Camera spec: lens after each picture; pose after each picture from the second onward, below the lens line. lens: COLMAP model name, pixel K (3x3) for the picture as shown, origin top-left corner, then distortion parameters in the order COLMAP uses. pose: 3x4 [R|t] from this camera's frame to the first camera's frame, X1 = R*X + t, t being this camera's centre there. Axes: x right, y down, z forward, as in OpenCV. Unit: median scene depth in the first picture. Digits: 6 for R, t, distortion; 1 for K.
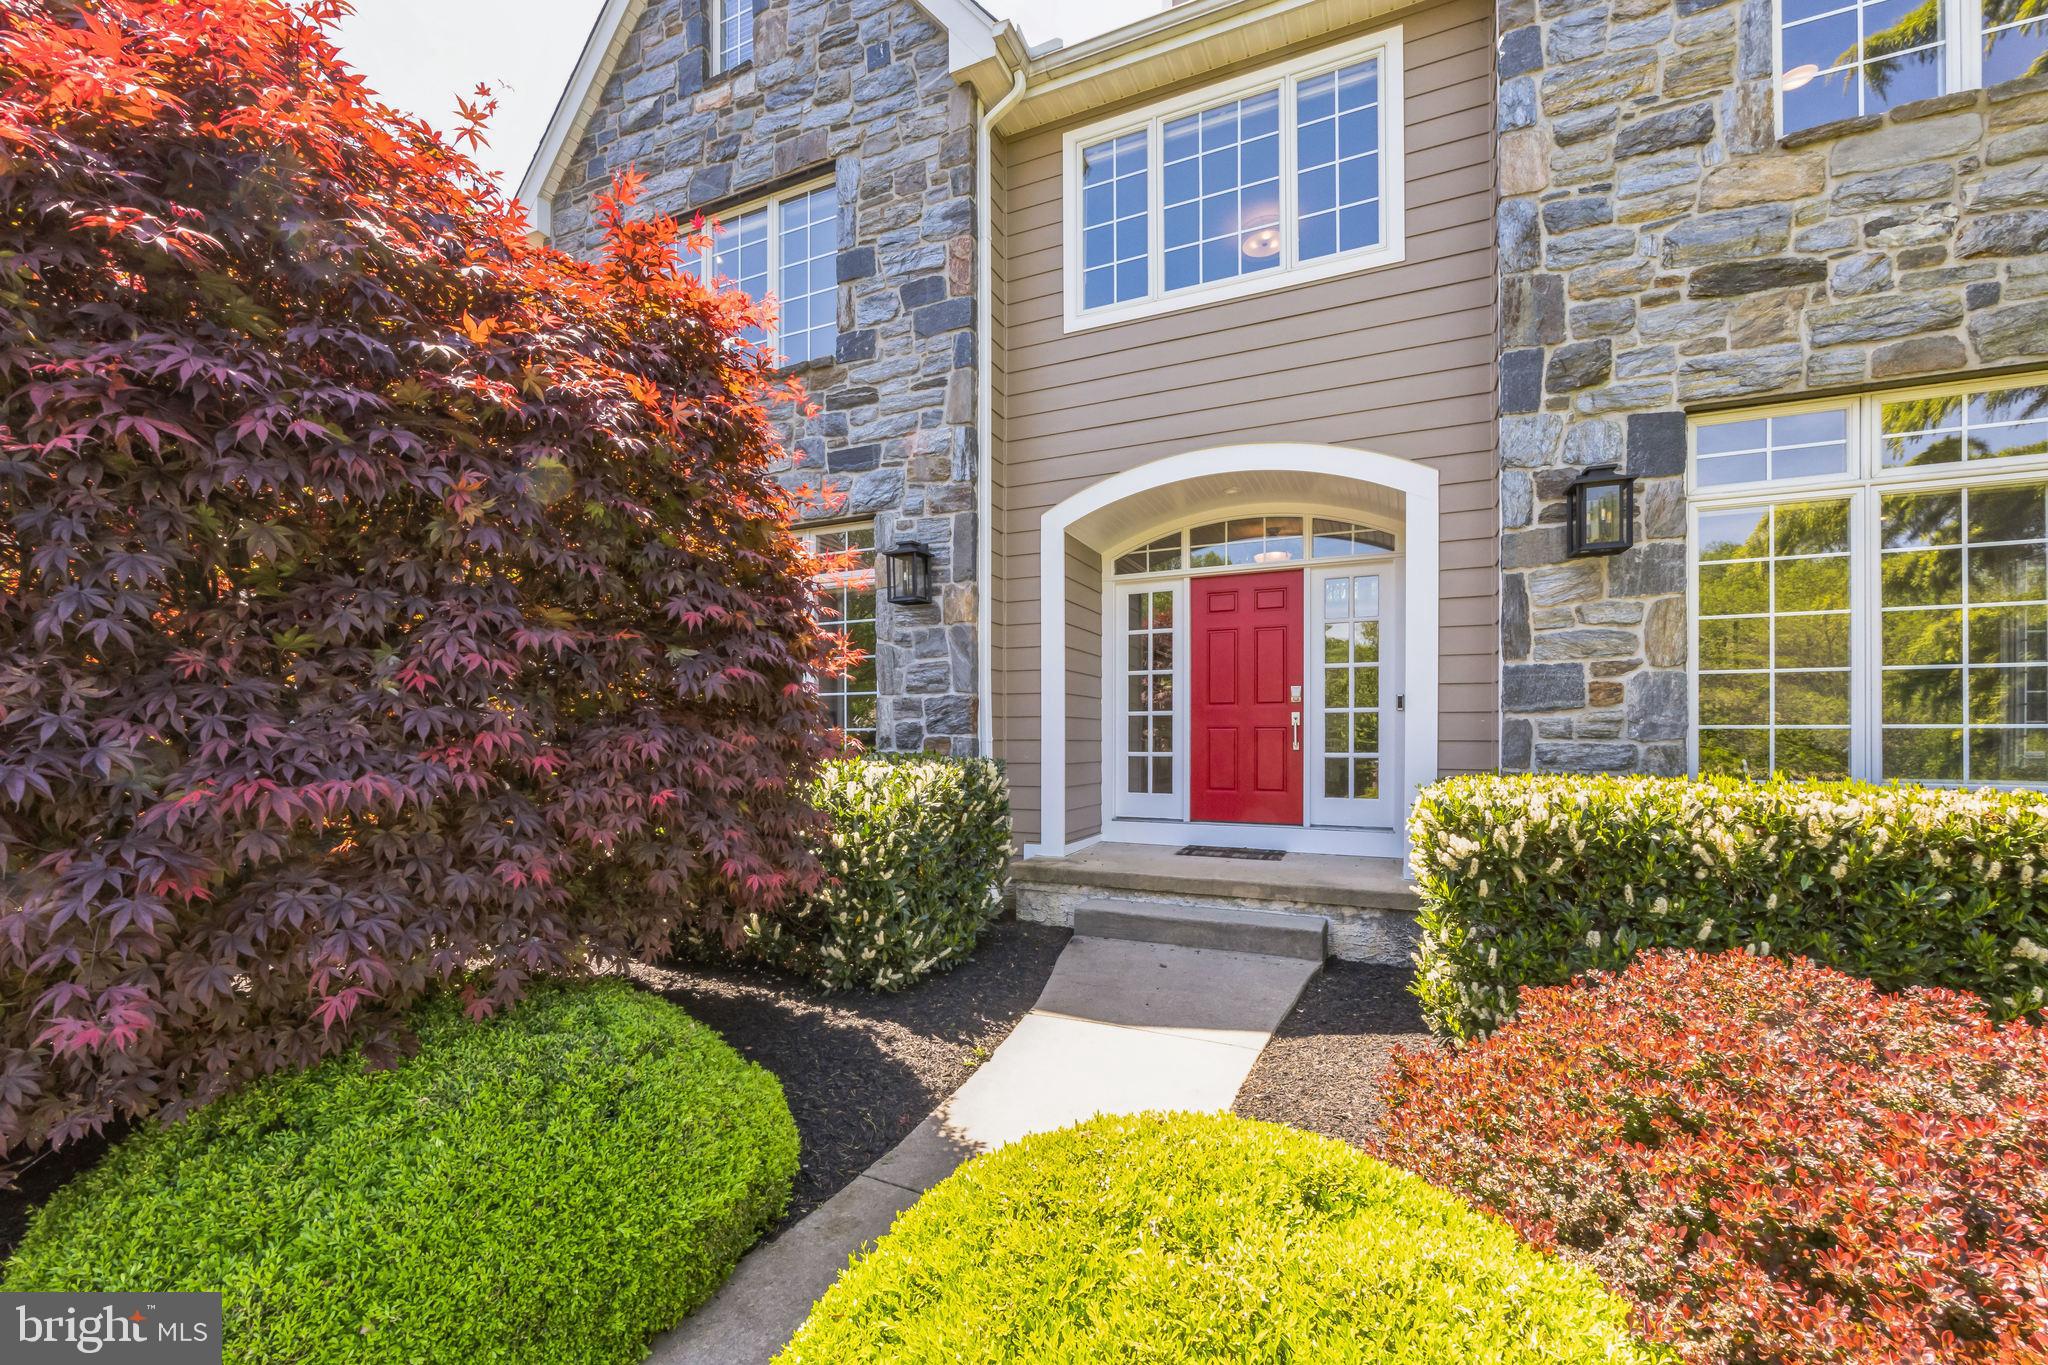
lens RADIAL K [[906.8, 0, 951.1], [0, 906.8, 742.8], [0, 0, 1]] dist [-0.002412, 0.000175]
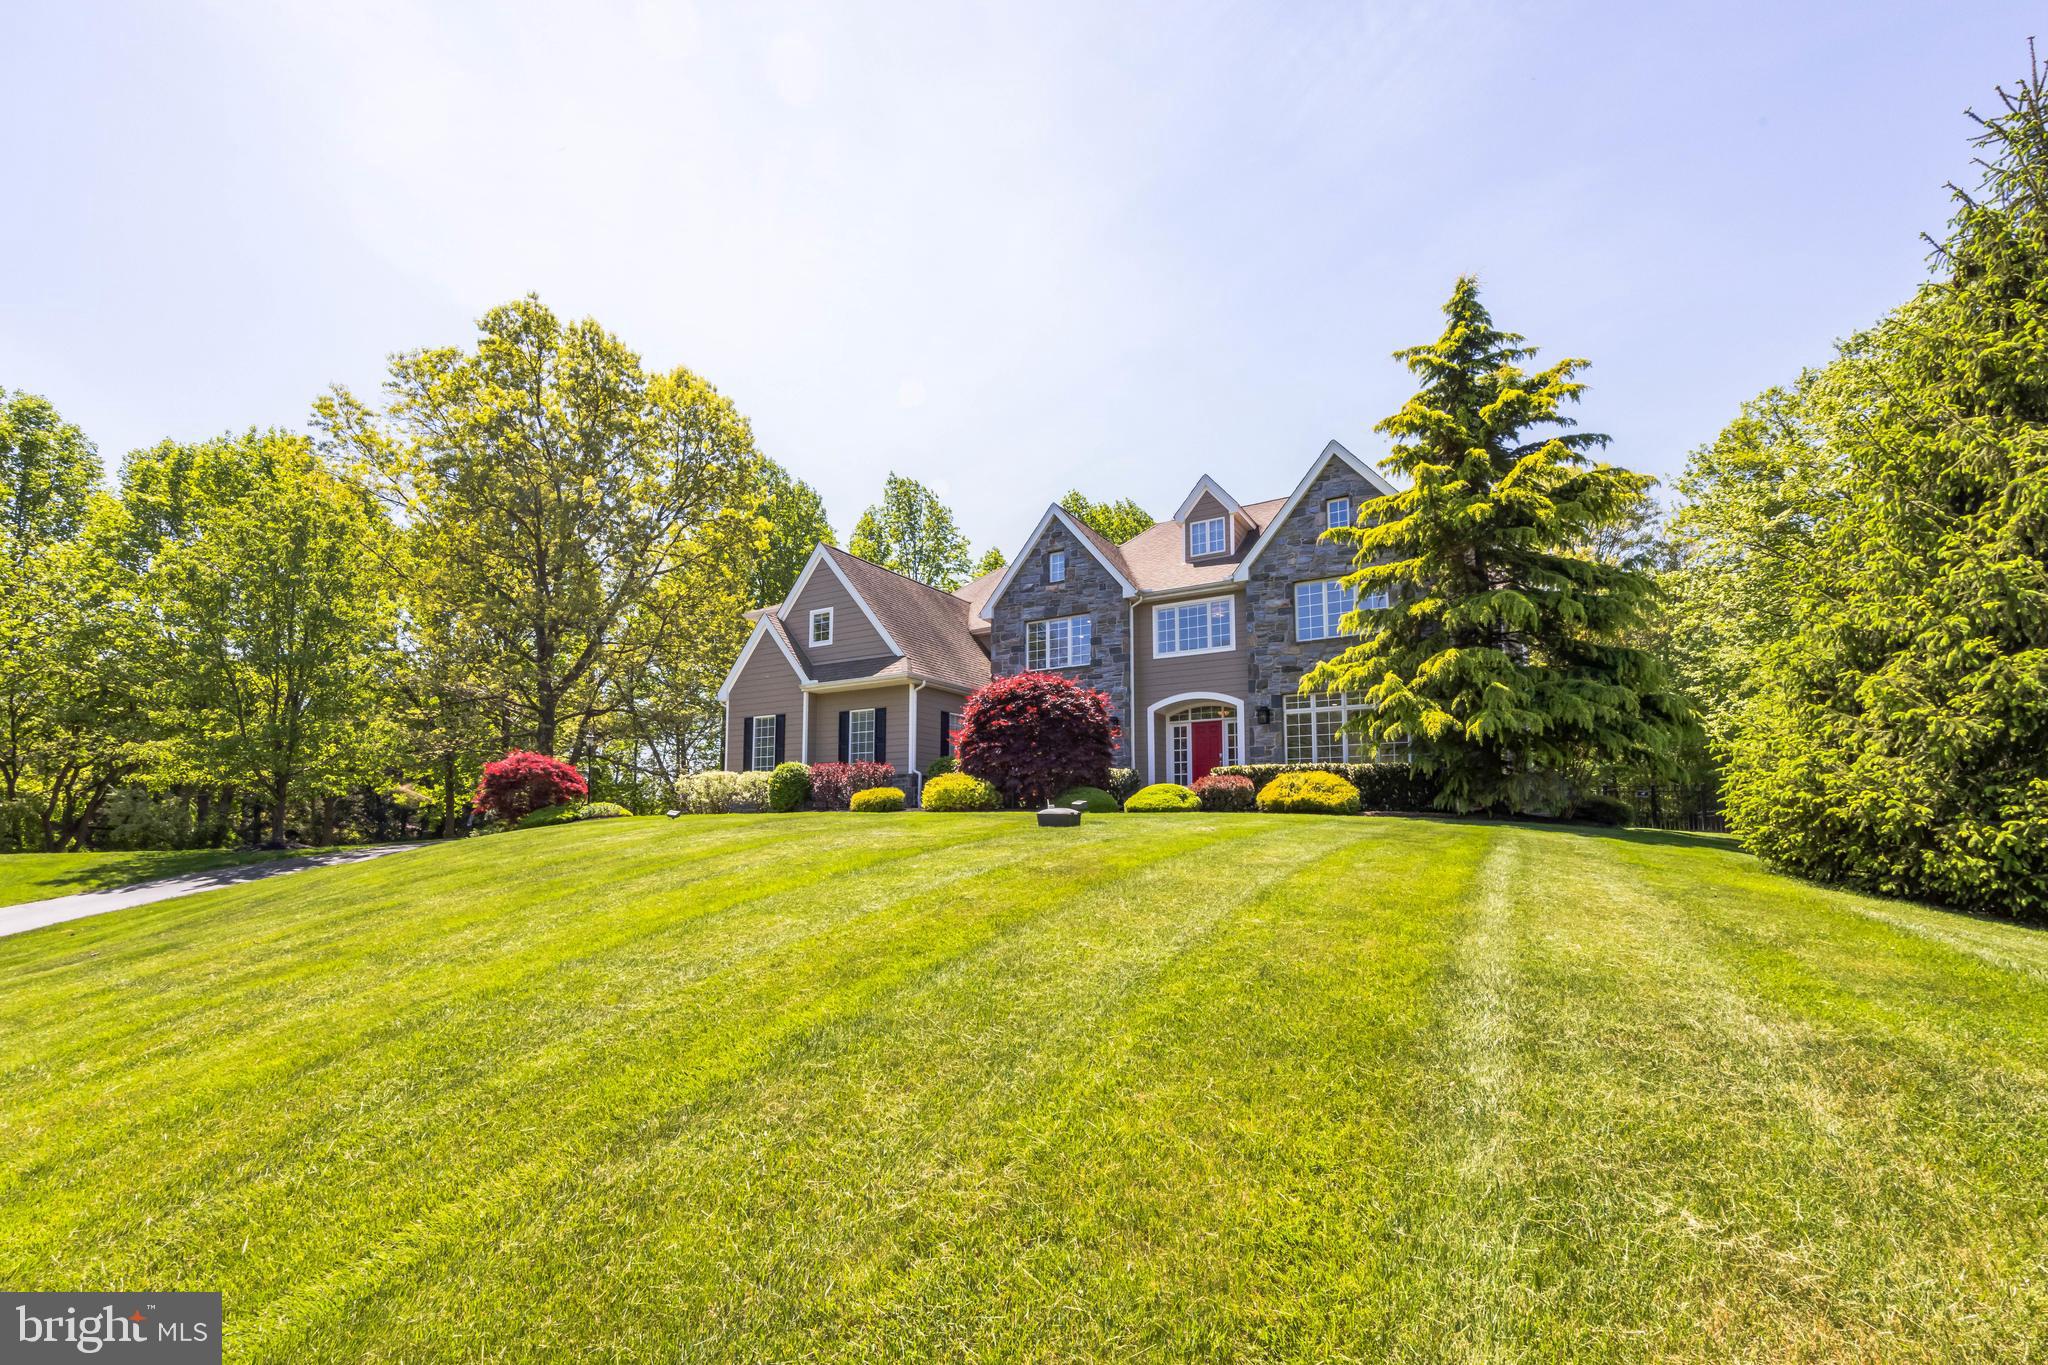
lens RADIAL K [[797.9, 0, 1015.7], [0, 797.9, 774.3], [0, 0, 1]] dist [0.014948, 0.000052]
pose [[0.998275, -0.007971, -0.058159, -0.262509], [0.004574, 0.998288, -0.058304, 0.216406], [0.058524, 0.057937, 0.996603, -2.365541]]
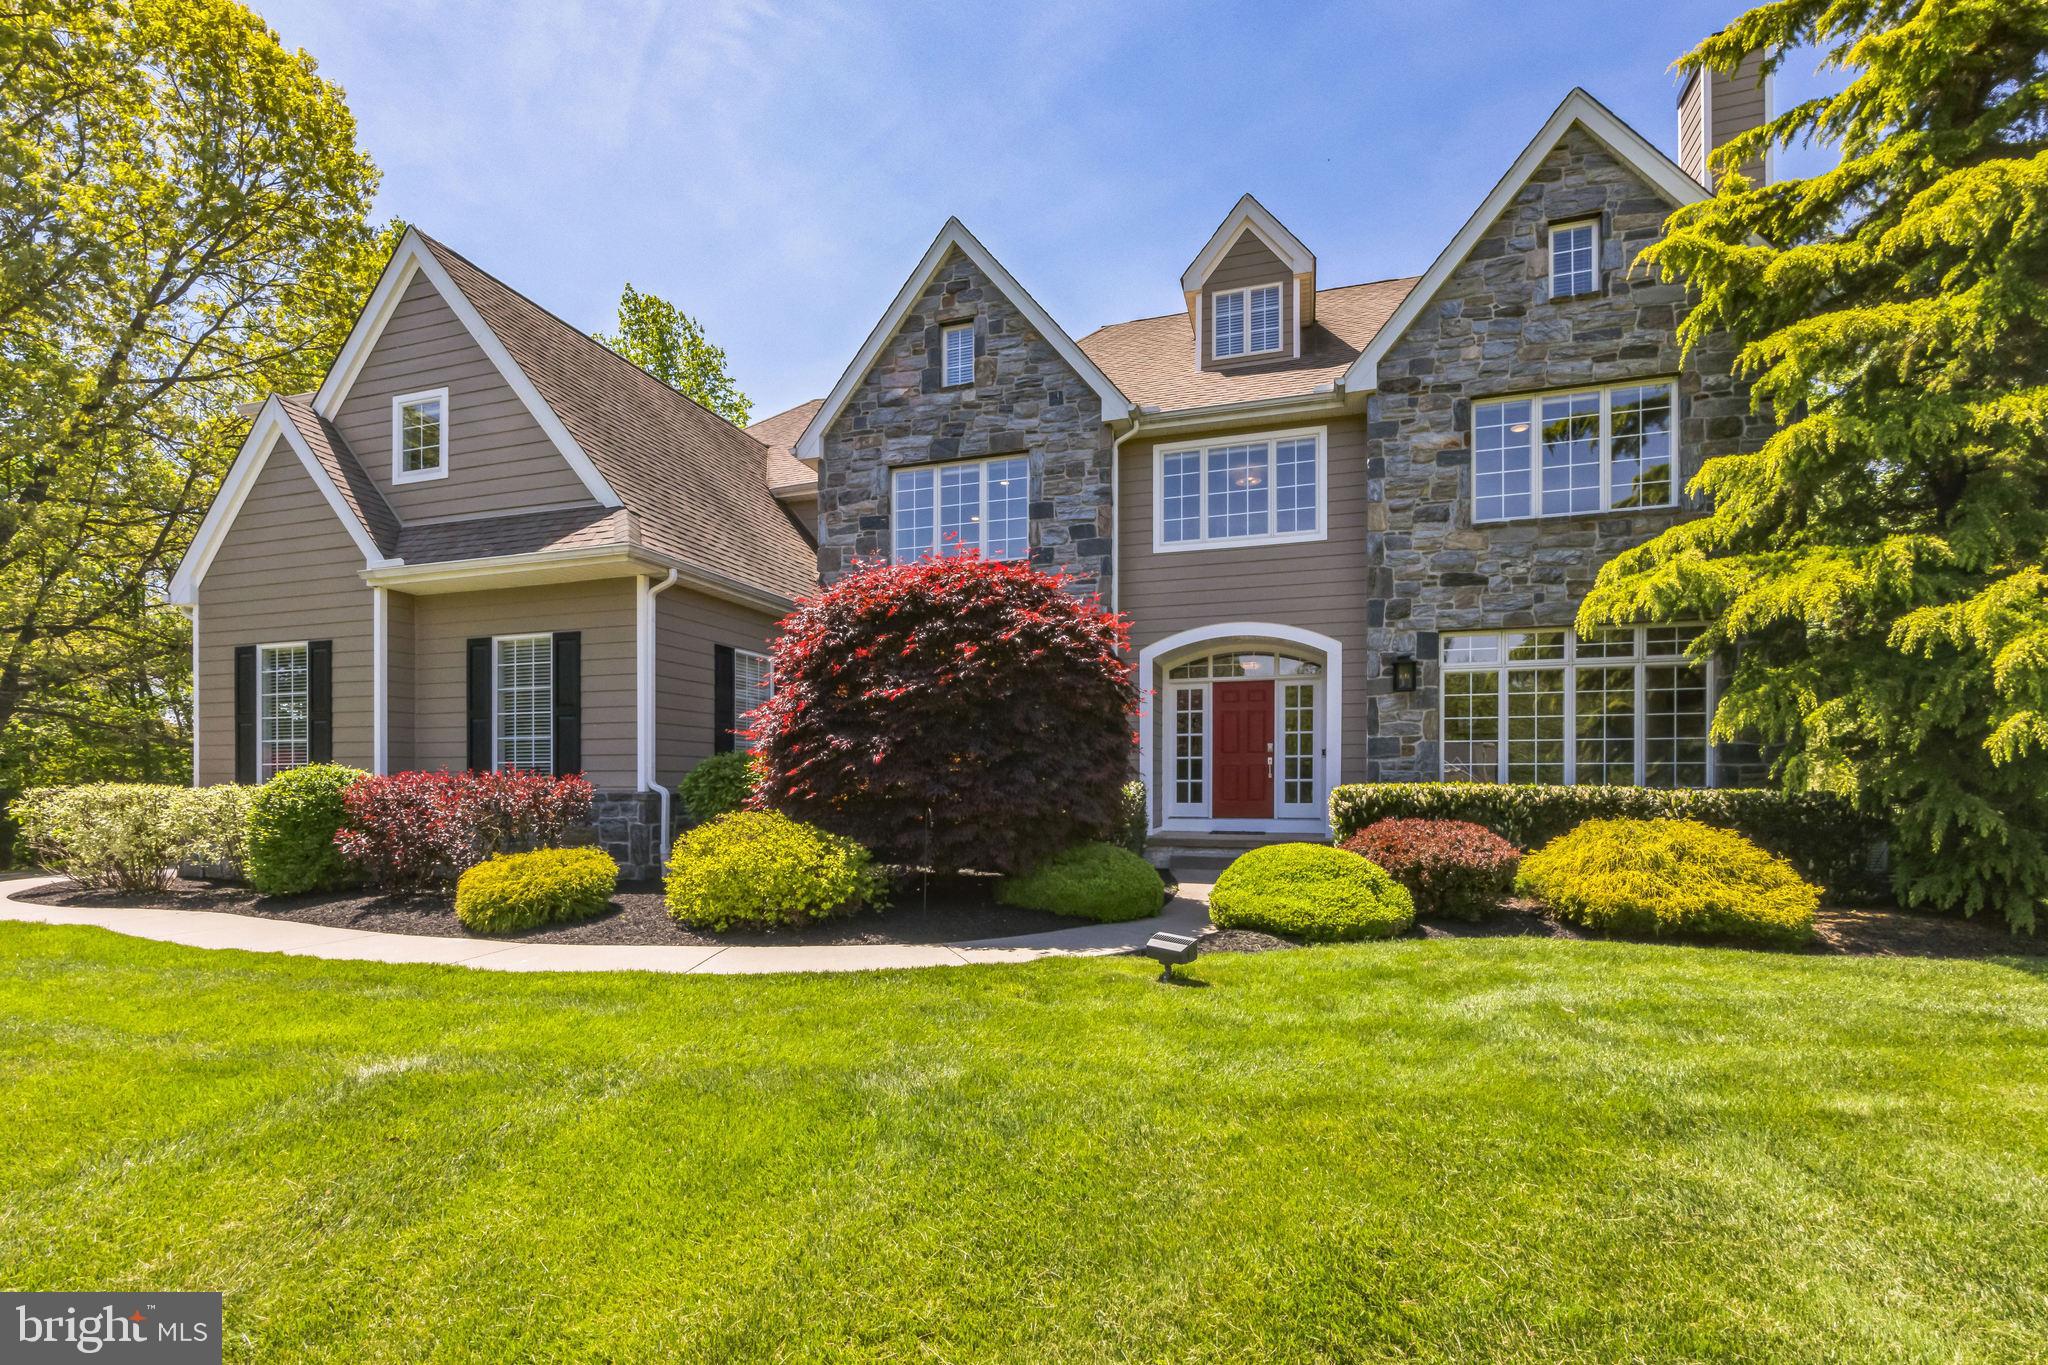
lens RADIAL K [[957.3, 0, 999.2], [0, 957.3, 799.3], [0, 0, 1]] dist [0.011580, -0.000316]
pose [[0.990112, -0.004284, 0.140215, -0.488104], [0.002345, 0.999899, 0.013985, 0.025536], [-0.140260, -0.013517, 0.990022, -0.950692]]
